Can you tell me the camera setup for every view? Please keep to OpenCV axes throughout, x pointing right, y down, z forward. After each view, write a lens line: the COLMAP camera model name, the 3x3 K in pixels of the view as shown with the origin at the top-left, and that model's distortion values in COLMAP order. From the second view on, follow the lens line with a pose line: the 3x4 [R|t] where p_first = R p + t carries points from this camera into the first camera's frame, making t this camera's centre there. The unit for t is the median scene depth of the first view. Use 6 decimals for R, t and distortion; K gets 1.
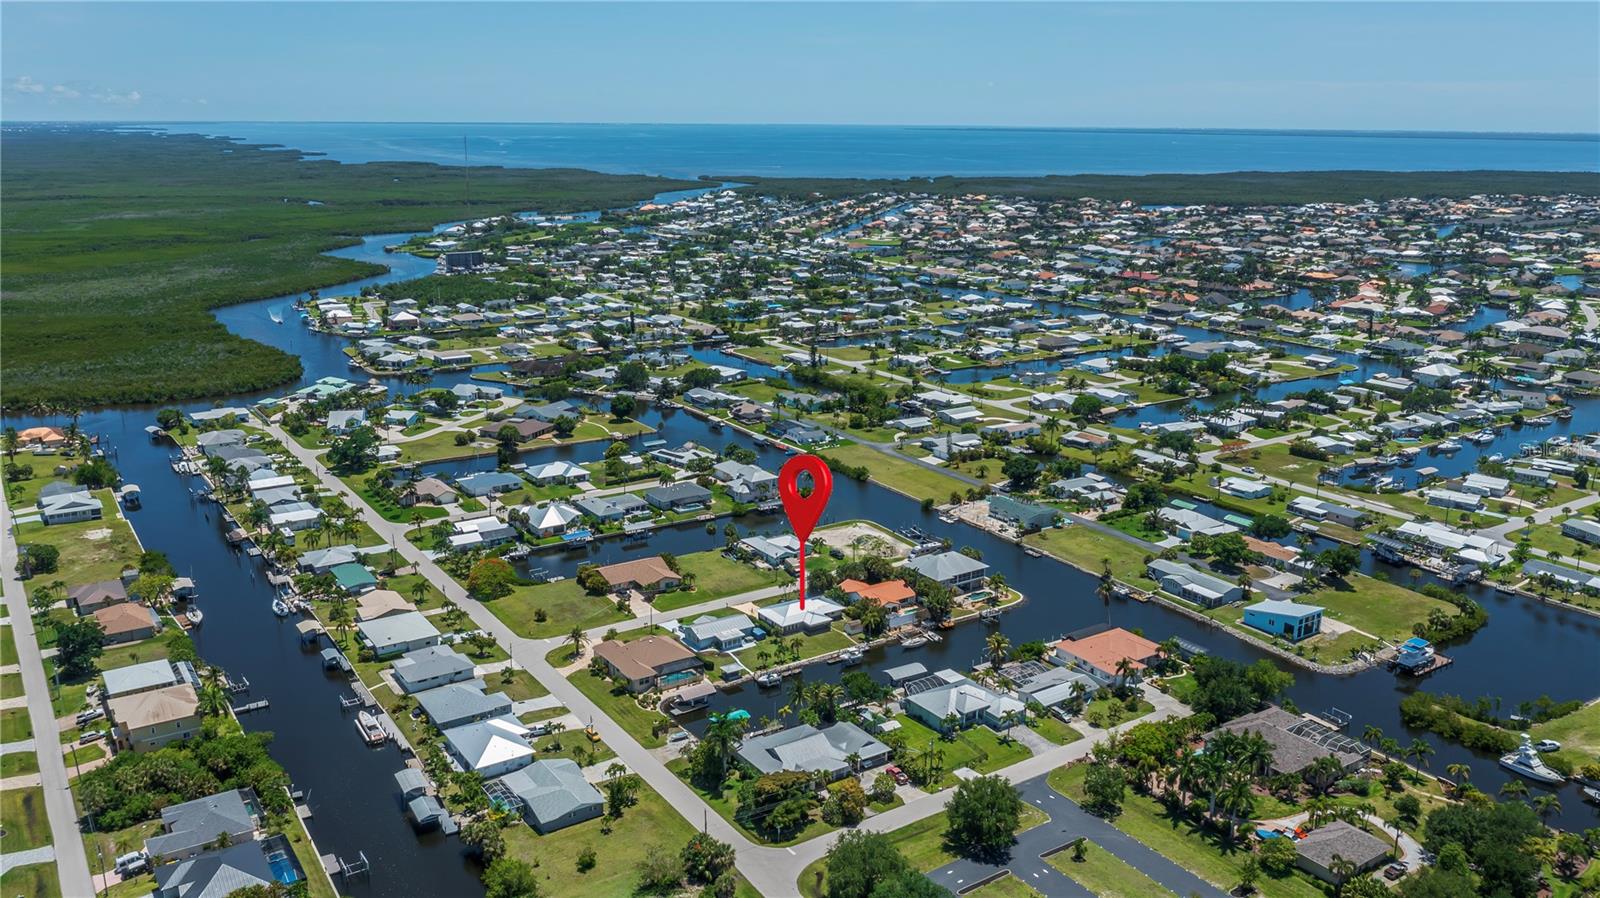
lens RADIAL K [[1276.5, 0, 800.0], [0, 1276.5, 449.0], [0, 0, 1]] dist [-0.002901, -0.000541]
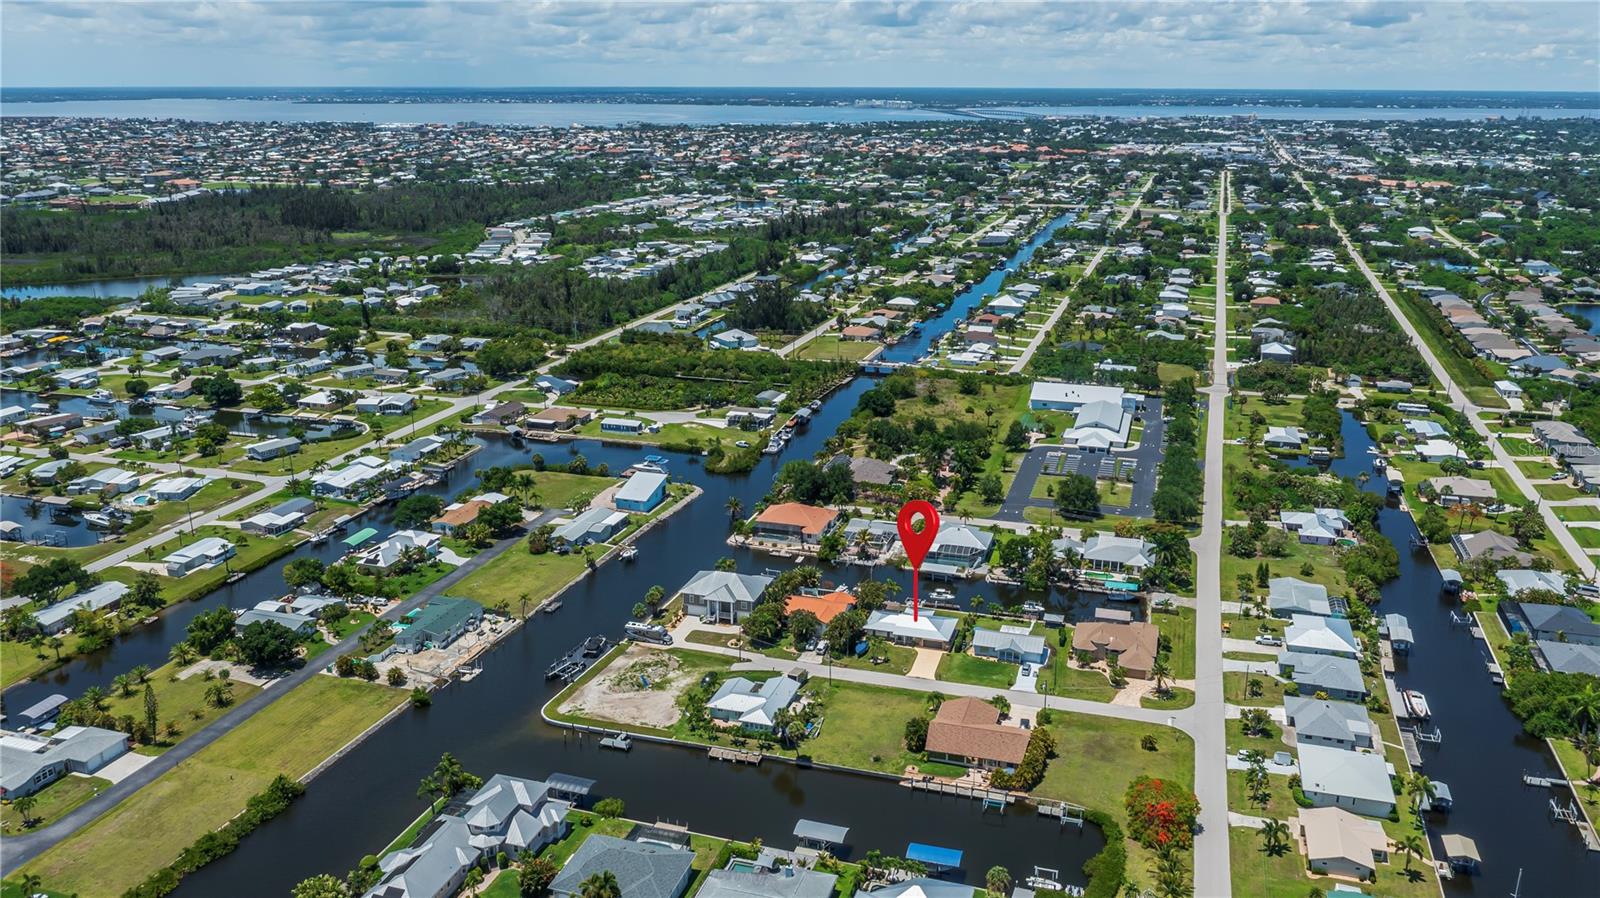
lens RADIAL K [[1261.1, 0, 779.5], [0, 1261.1, 444.9], [0, 0, 1]] dist [-0.006333, -0.001222]
pose [[-0.615682, -0.232386, 0.752949, -0.545035], [0.191053, 0.882993, 0.428745, -0.363611], [-0.764483, 0.407823, -0.499245, 1.345932]]
